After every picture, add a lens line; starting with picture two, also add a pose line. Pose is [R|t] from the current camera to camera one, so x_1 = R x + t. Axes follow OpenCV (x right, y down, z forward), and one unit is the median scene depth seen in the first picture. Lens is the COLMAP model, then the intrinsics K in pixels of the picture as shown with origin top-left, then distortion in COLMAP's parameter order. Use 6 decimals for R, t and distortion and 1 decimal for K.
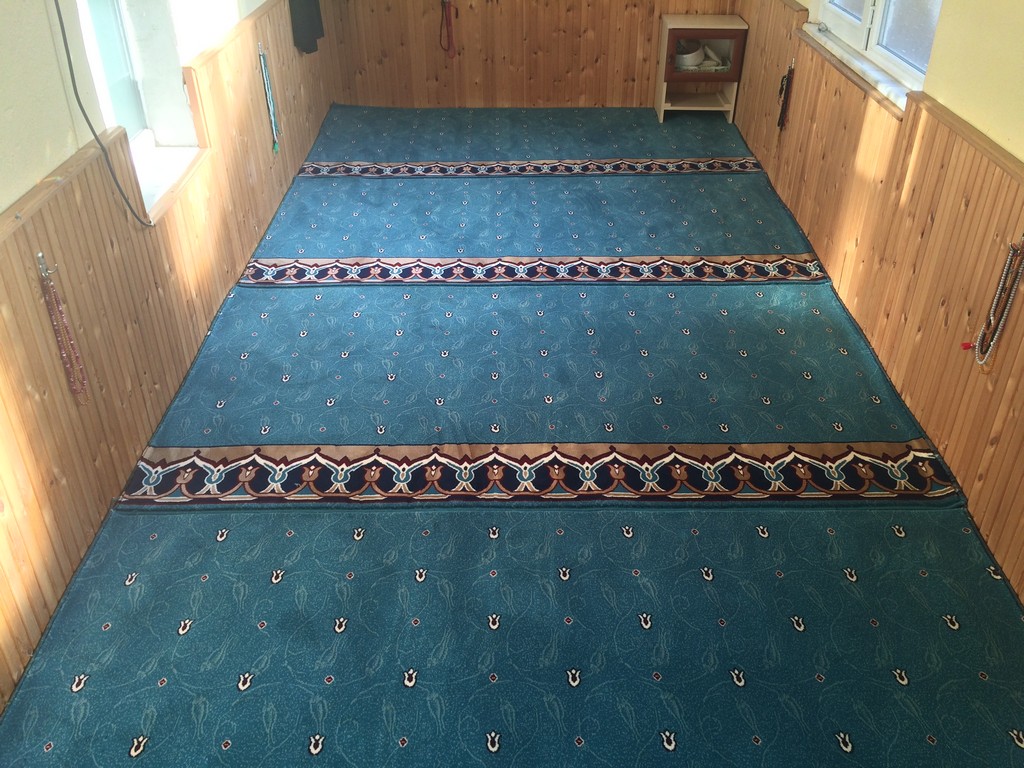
lens RADIAL K [[865.4, 0, 512.0], [0, 865.4, 384.0], [0, 0, 1]] dist [0.072690, -0.095822]
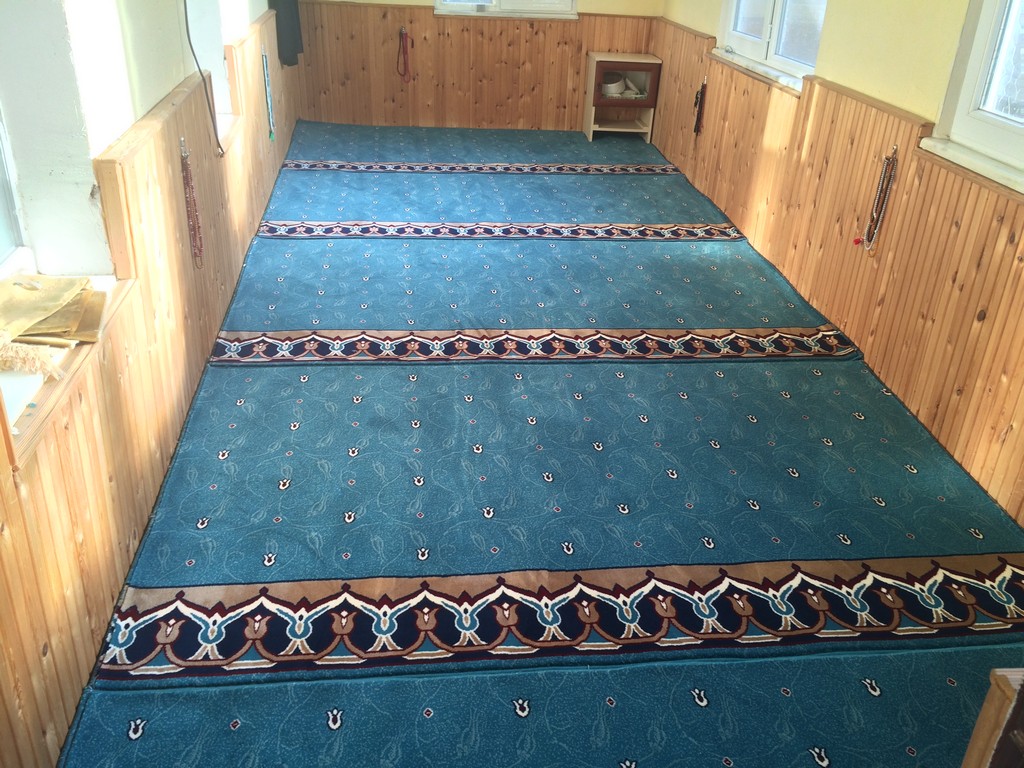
lens RADIAL K [[865.4, 0, 512.0], [0, 865.4, 384.0], [0, 0, 1]] dist [0.072690, -0.095822]
pose [[0.992902, -0.009696, 0.118538, -0.116220], [0.019554, 0.996417, -0.082285, 0.183291], [-0.117315, 0.084019, 0.989534, -0.171867]]
